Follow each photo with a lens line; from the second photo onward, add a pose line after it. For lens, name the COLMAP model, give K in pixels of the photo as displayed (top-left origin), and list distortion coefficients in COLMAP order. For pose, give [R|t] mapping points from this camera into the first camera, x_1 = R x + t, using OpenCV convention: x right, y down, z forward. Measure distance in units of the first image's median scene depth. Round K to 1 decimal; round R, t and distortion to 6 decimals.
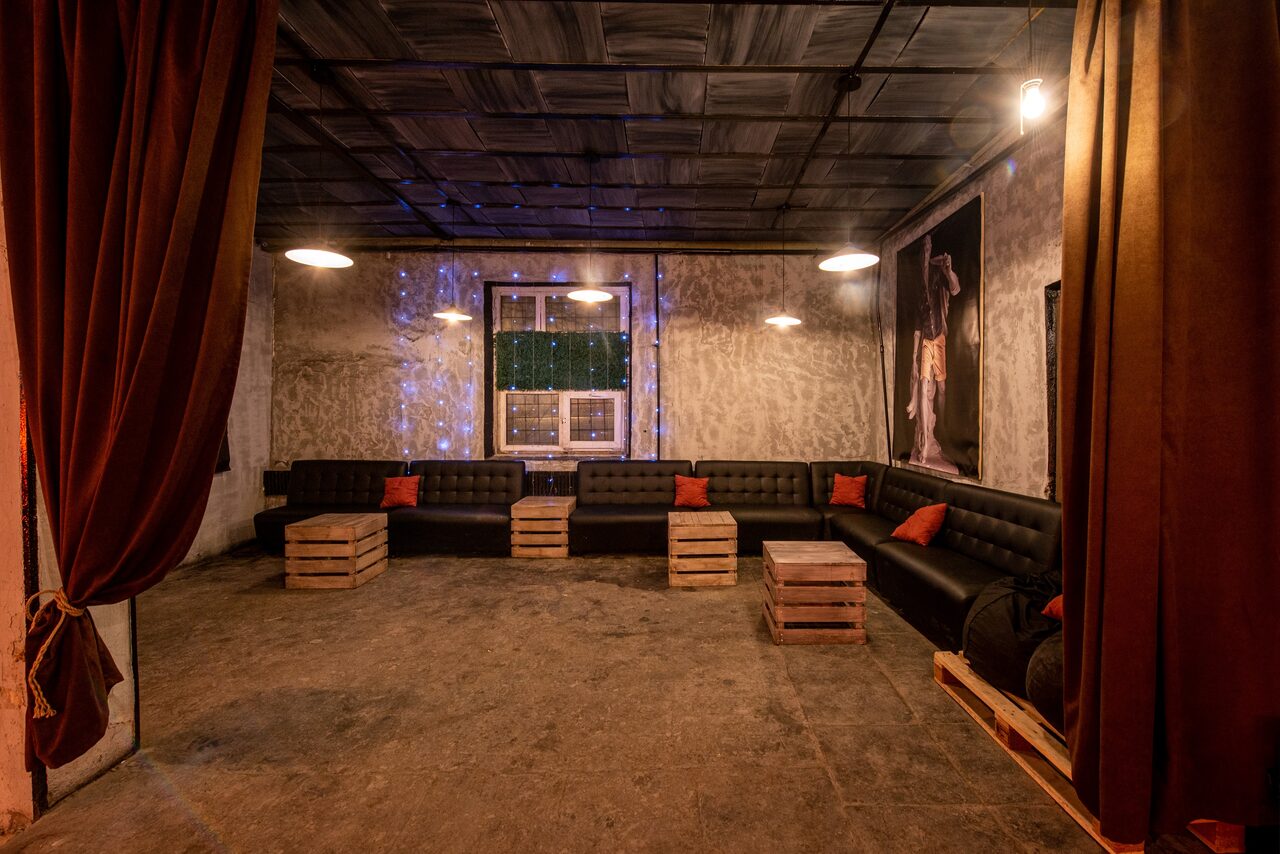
lens RADIAL K [[523.9, 0, 639.8], [0, 523.9, 421.9], [0, 0, 1]] dist [-0.011175, -0.003509]
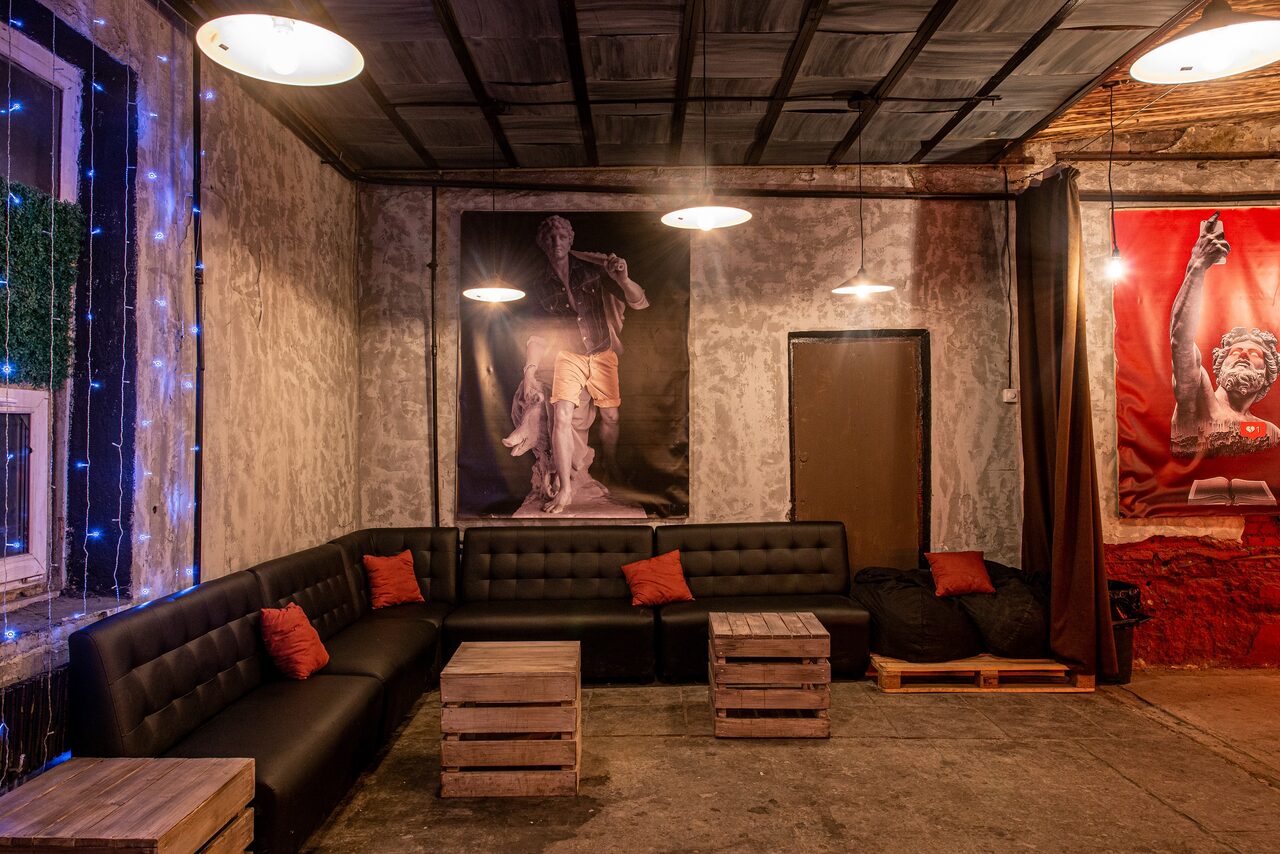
lens RADIAL K [[906.9, 0, 639.7], [0, 906.9, 425.9], [0, 0, 1]] dist [0.002810, -0.003065]
pose [[0.005268, 0.011116, 0.999924, -0.915943], [0.026186, 0.999594, -0.011250, -0.035095], [-0.999643, 0.026244, 0.004974, 1.025028]]
